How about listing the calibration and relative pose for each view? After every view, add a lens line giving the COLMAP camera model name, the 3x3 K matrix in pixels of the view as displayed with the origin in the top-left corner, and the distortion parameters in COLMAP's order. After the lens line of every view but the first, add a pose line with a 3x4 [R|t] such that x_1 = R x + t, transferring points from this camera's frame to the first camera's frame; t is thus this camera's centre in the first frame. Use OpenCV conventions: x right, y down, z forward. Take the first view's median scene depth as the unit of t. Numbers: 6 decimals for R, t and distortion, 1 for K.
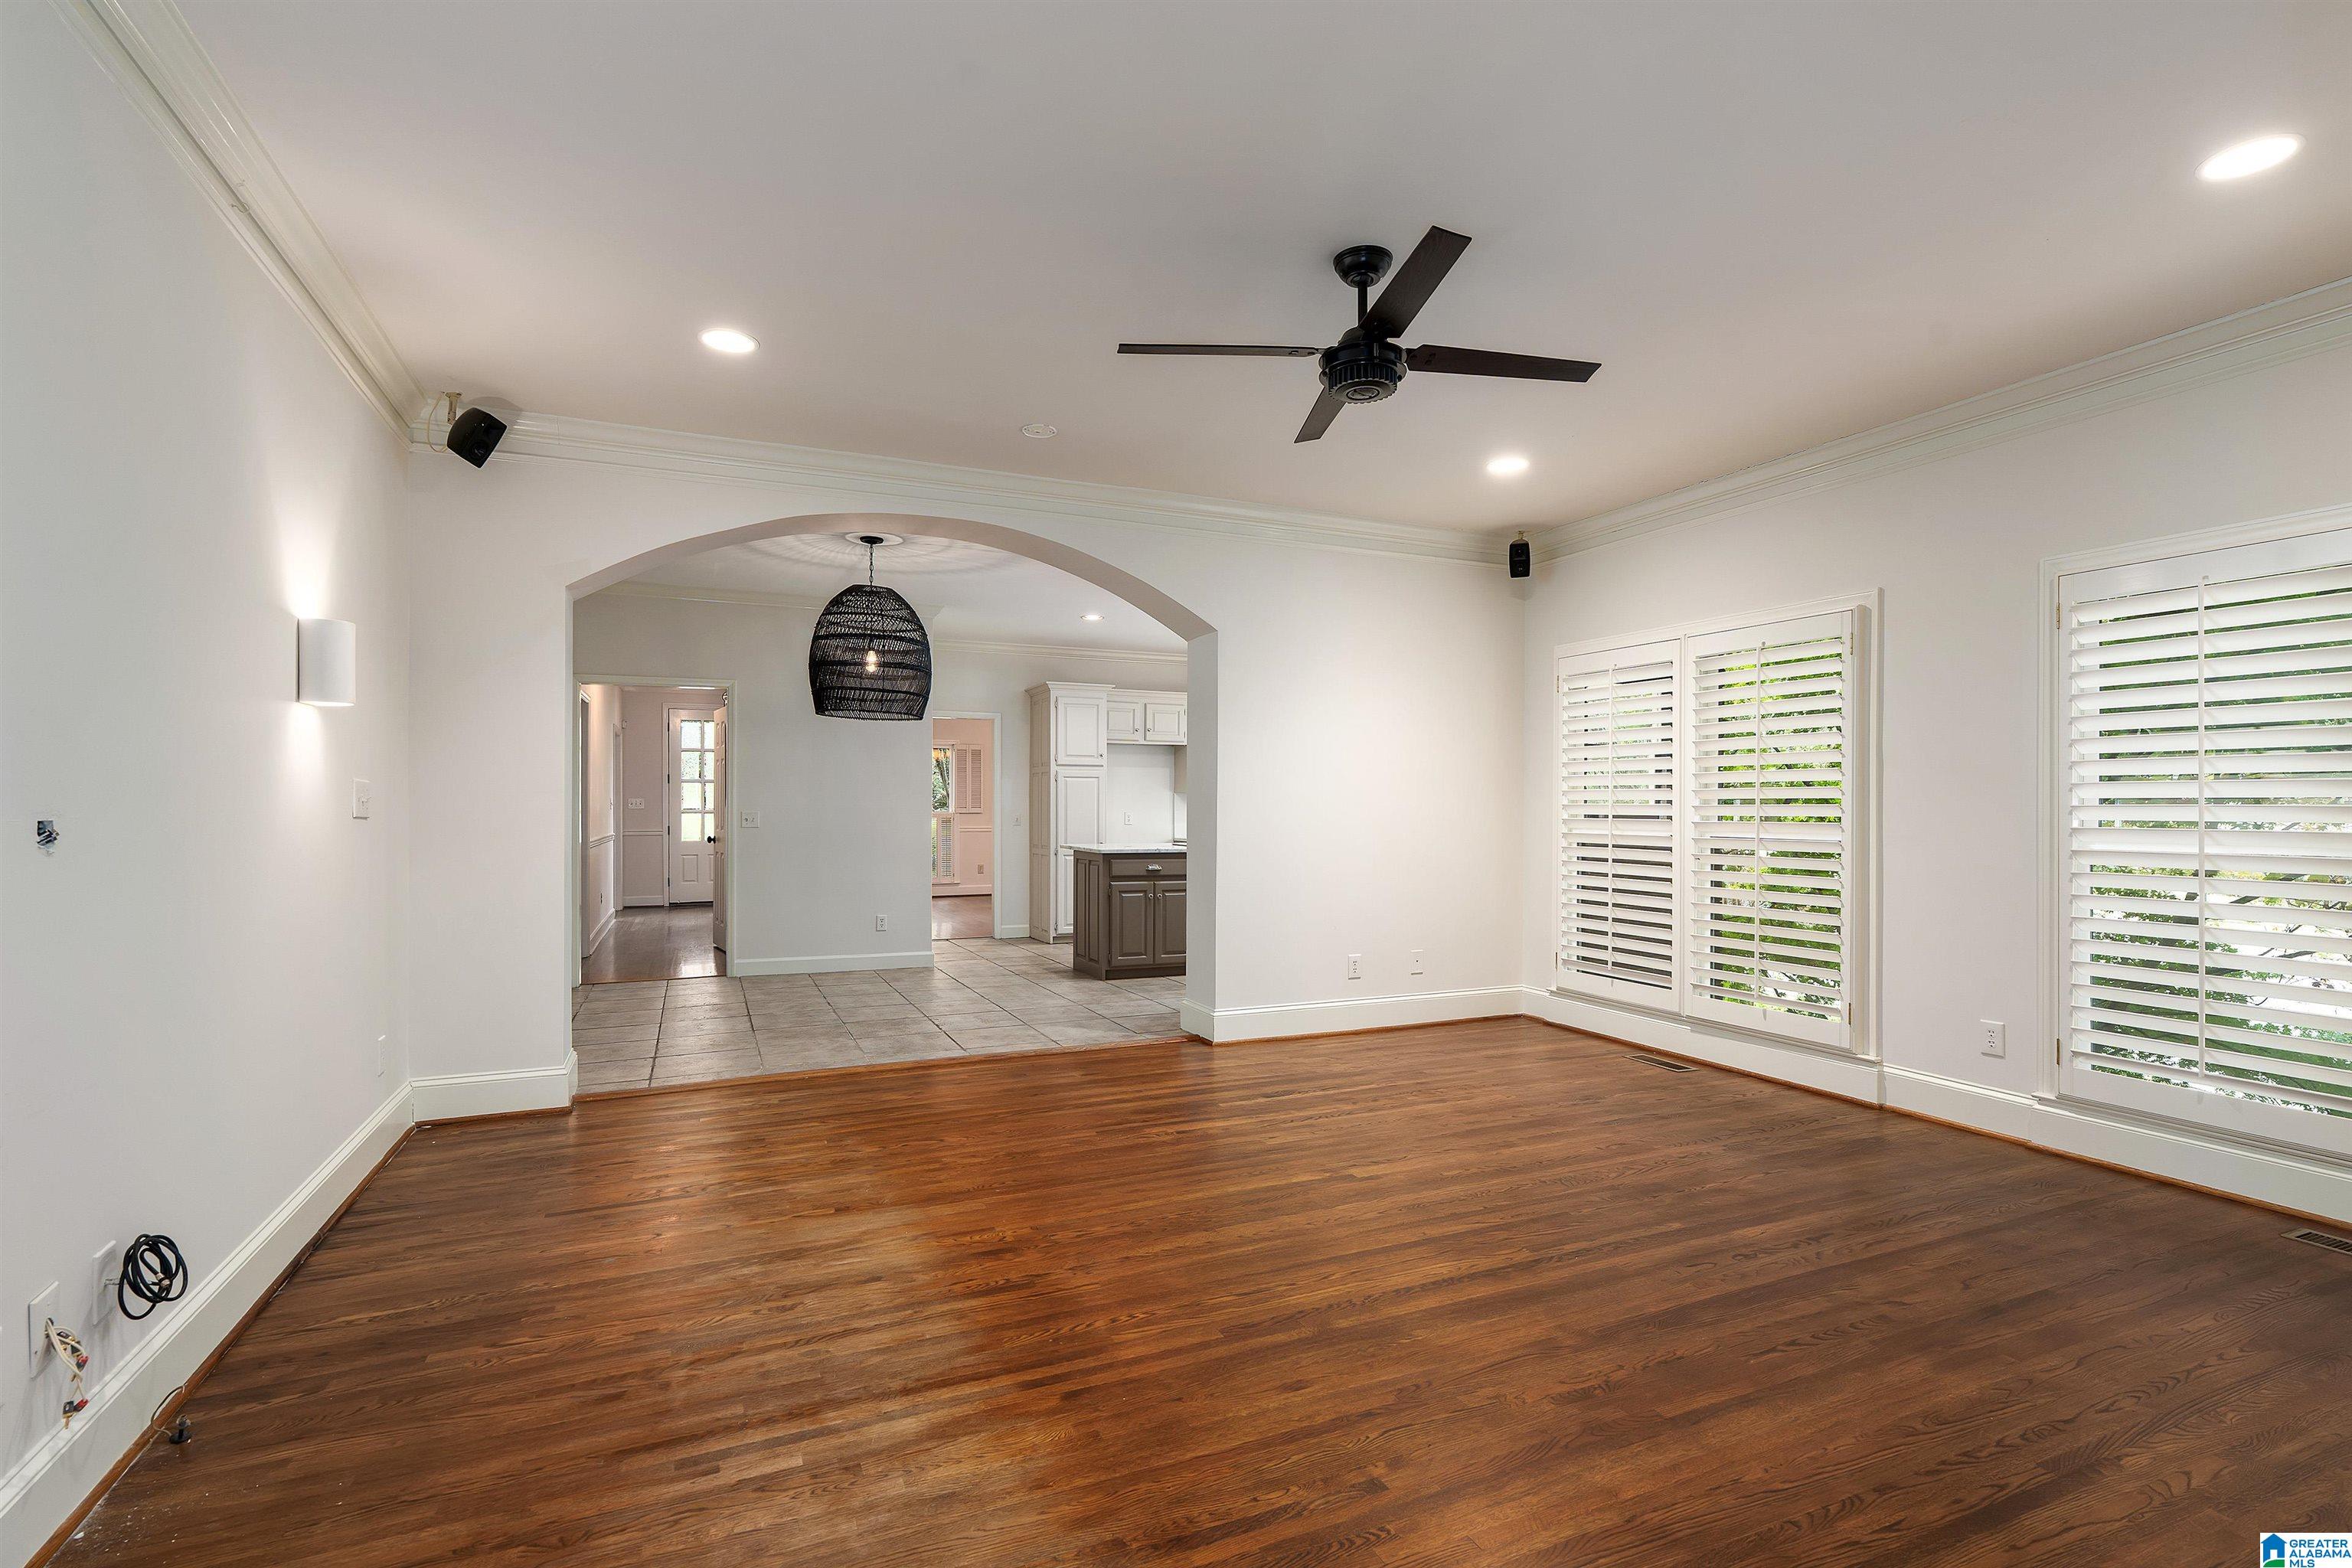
lens RADIAL K [[1068.8, 0, 1167.0], [0, 1068.8, 789.5], [0, 0, 1]] dist [-0.005019, 0.000347]
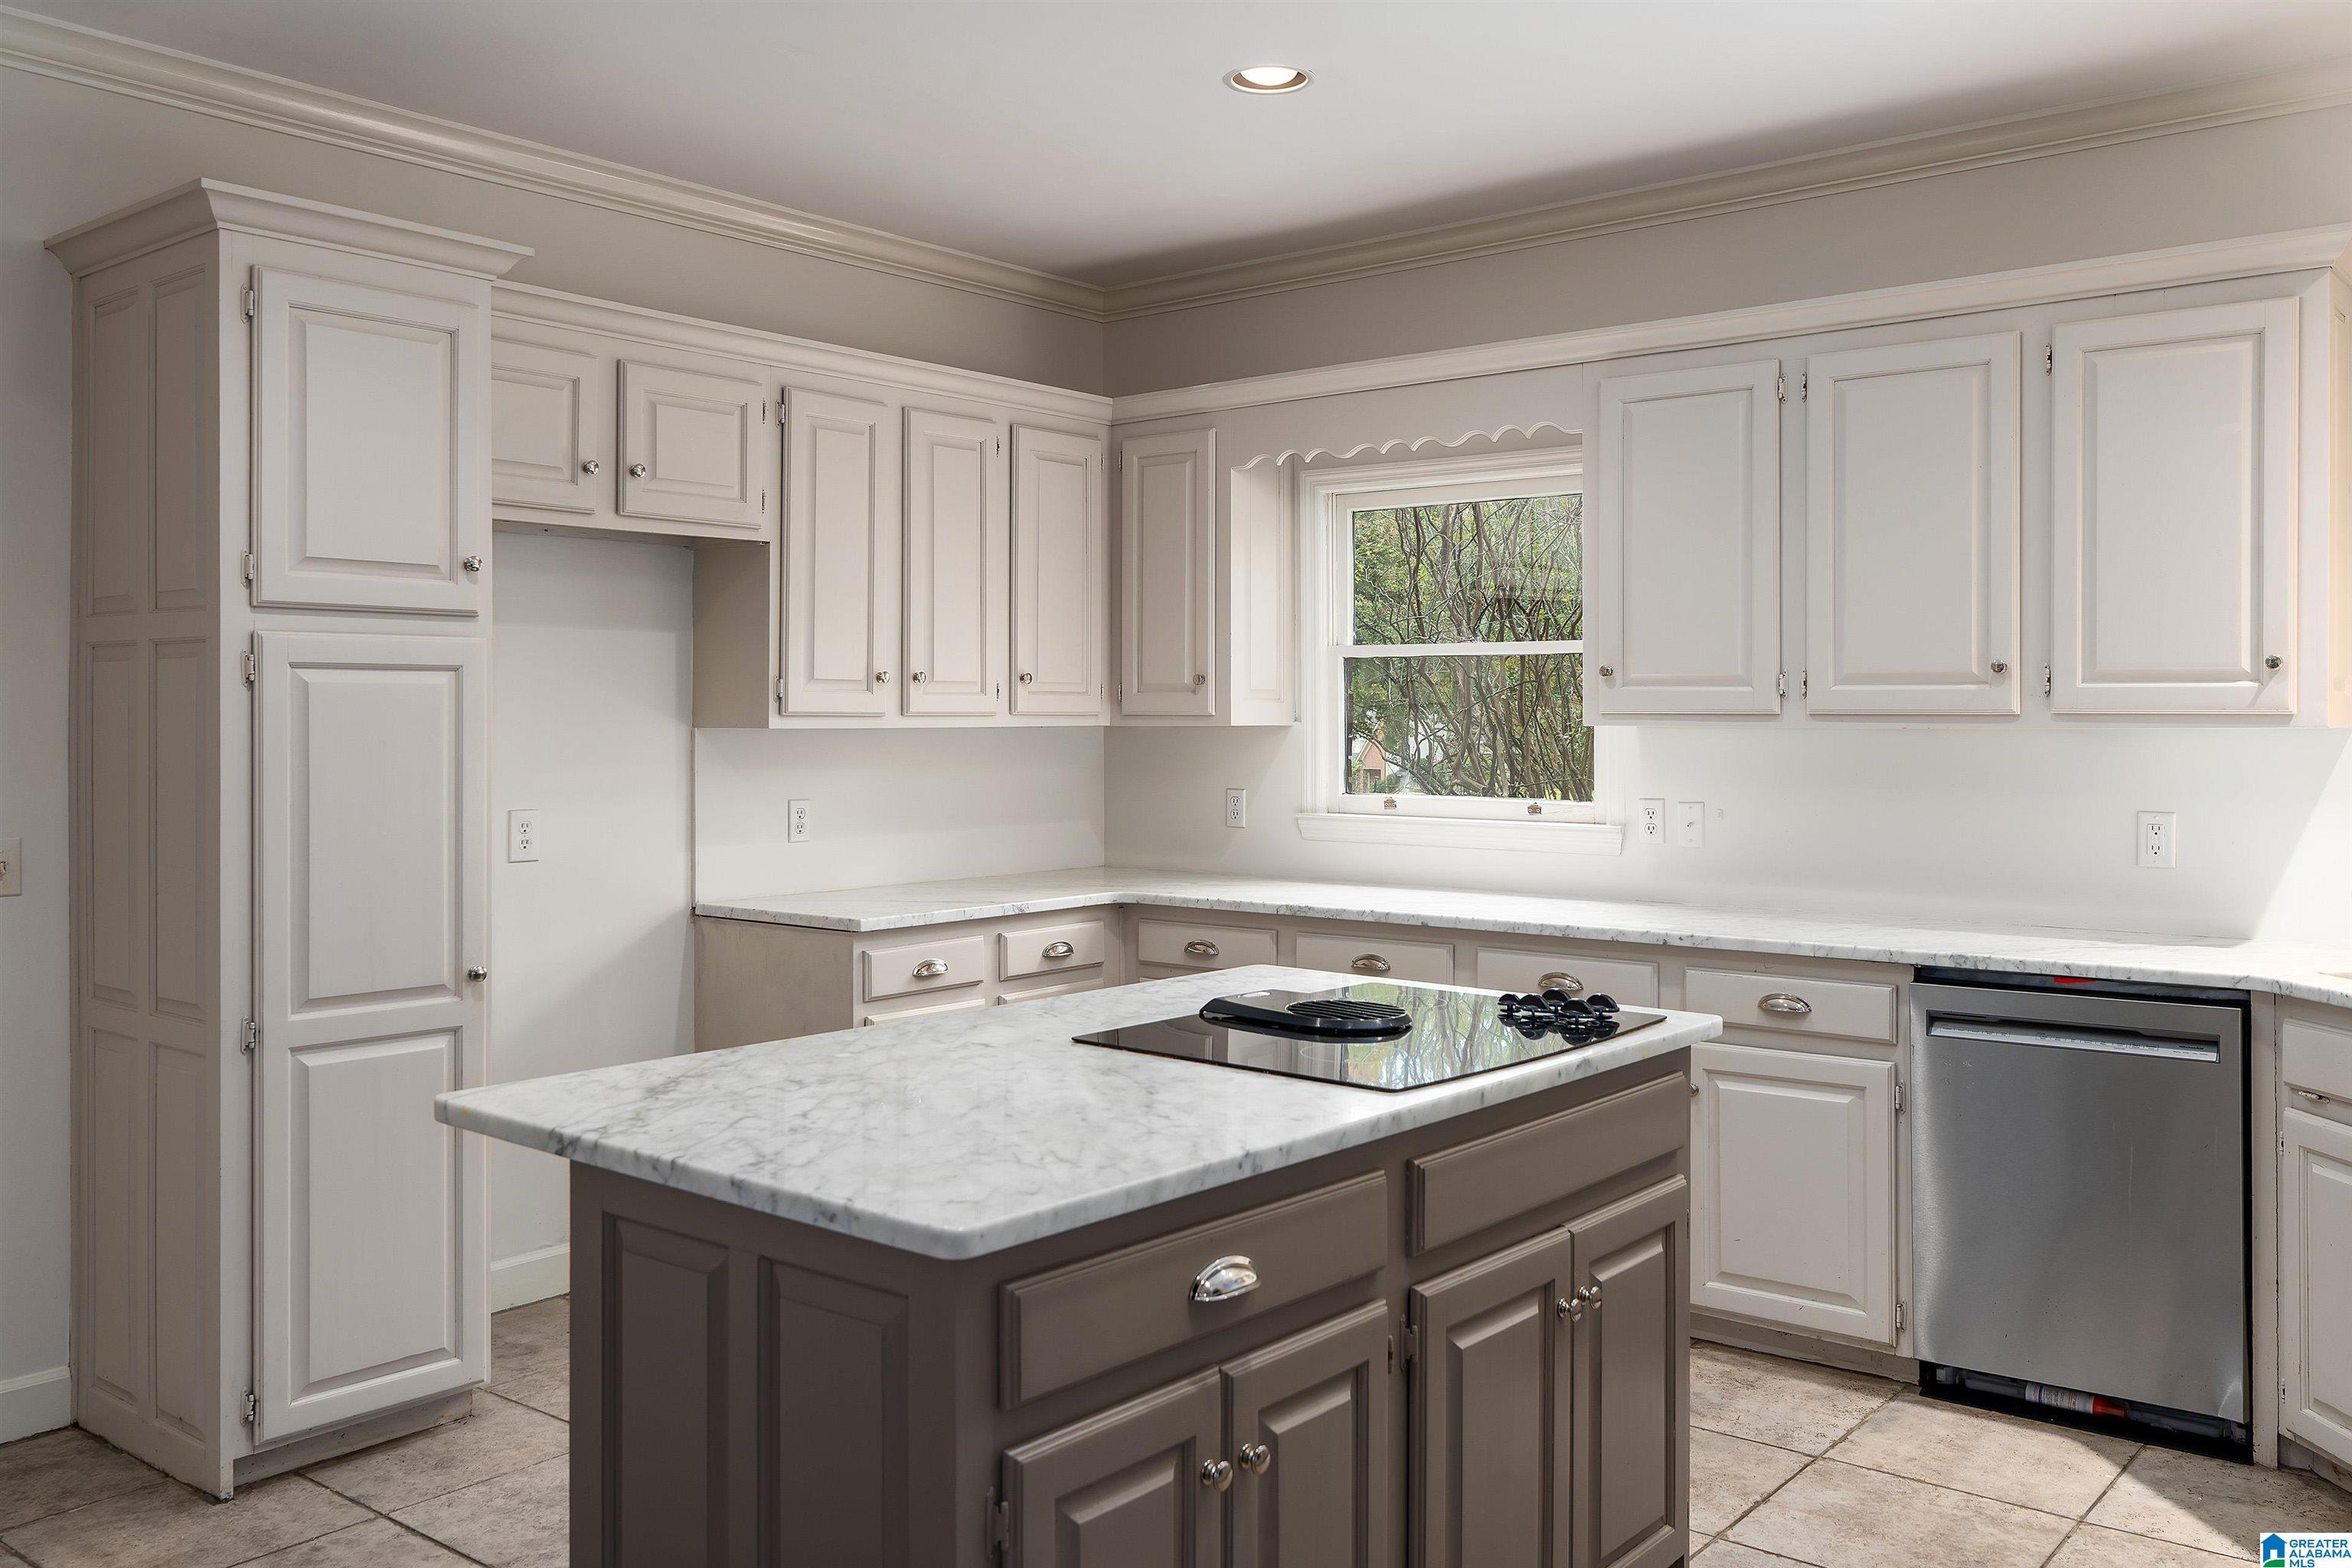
lens RADIAL K [[1960.9, 0, 1175.5], [0, 1960.9, 766.5], [0, 0, 1]] dist [0.002843, 0.001448]
pose [[0.895774, -0.011085, 0.444371, -0.095011], [-0.006313, 0.999271, 0.037654, -0.006529], [-0.444464, -0.036535, 0.895051, 0.508994]]
